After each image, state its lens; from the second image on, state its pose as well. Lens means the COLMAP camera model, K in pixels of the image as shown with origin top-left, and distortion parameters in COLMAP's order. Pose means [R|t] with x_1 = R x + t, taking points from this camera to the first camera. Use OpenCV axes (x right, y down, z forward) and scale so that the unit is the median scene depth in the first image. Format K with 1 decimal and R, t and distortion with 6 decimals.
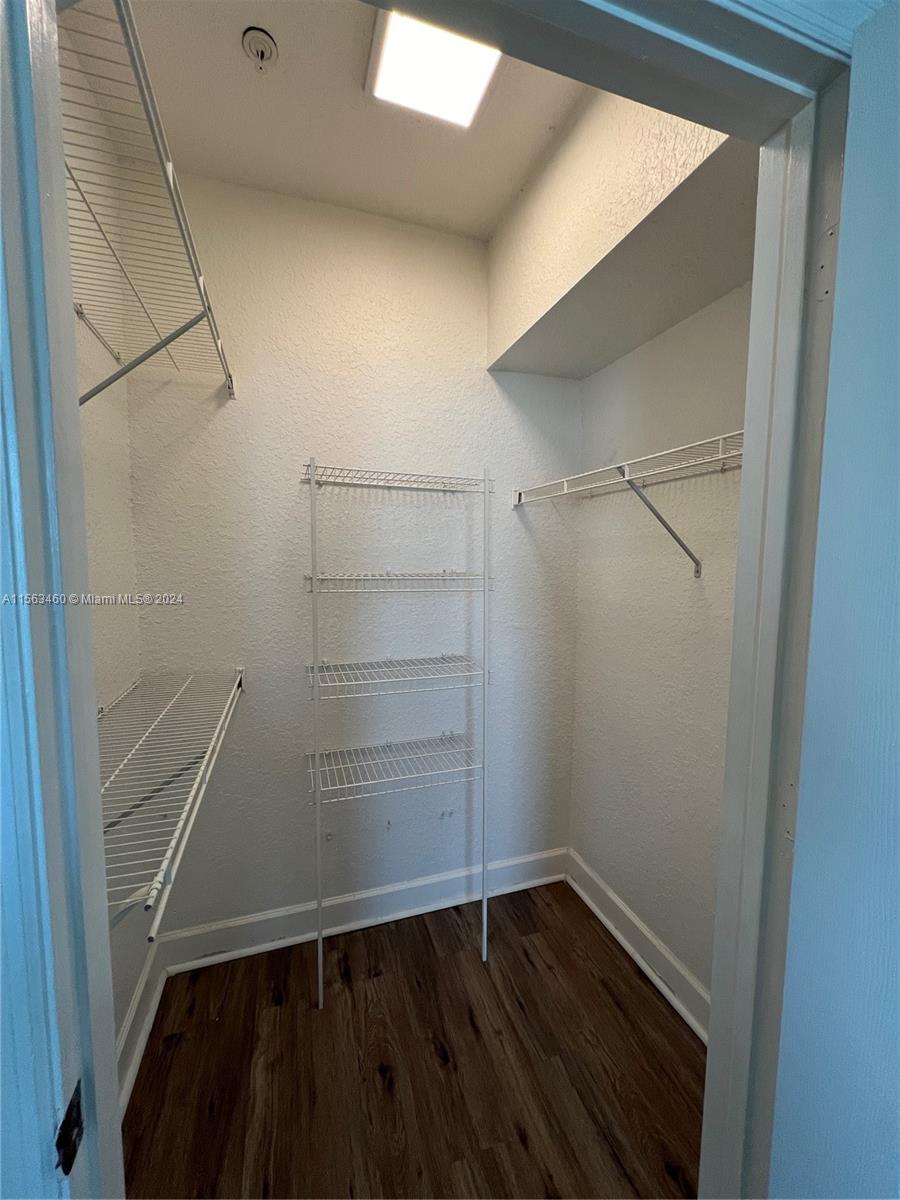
lens RADIAL K [[481.5, 0, 450.0], [0, 481.5, 600.0], [0, 0, 1]] dist [-0.000169, 0.000007]
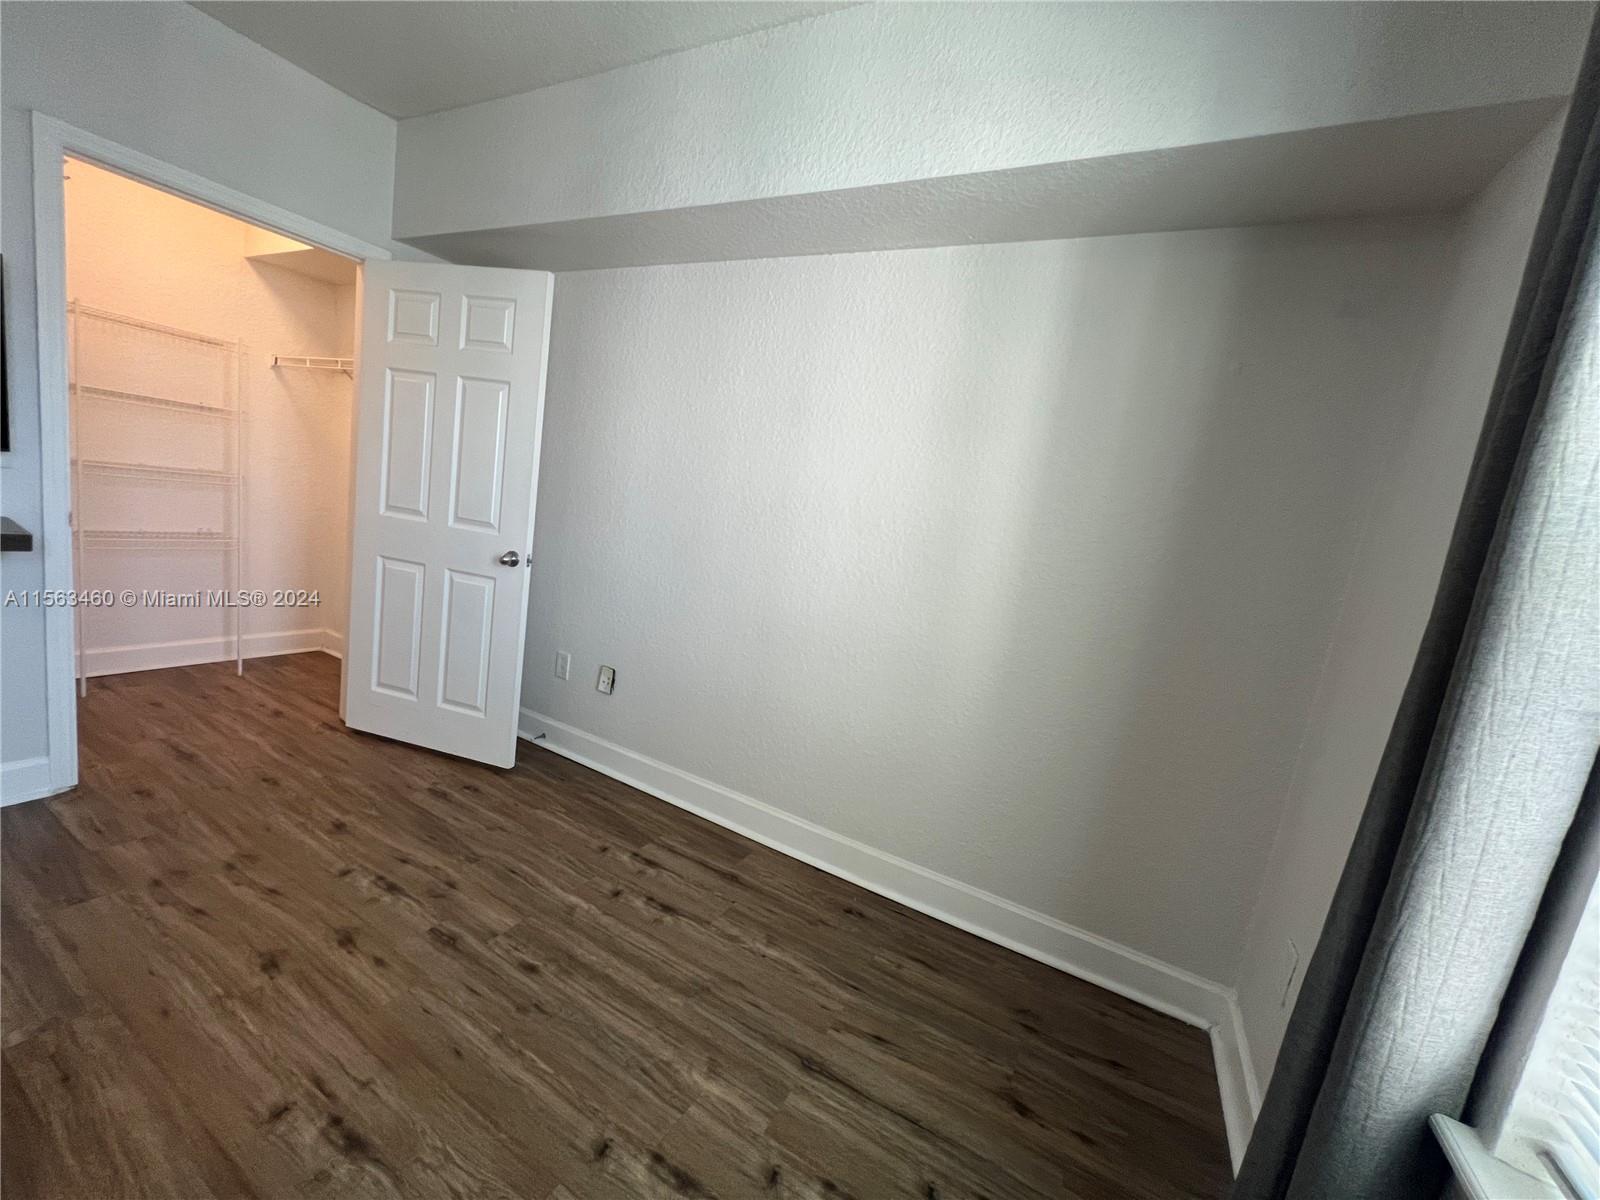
lens RADIAL K [[639.1, 0, 800.0], [0, 639.1, 600.0], [0, 0, 1]] dist [-0.000541, -0.000163]
pose [[0.725635, -0.001875, 0.688077, -0.027422], [-0.074972, 0.993827, 0.081772, 0.204304], [-0.683983, -0.110923, 0.721016, -1.407221]]
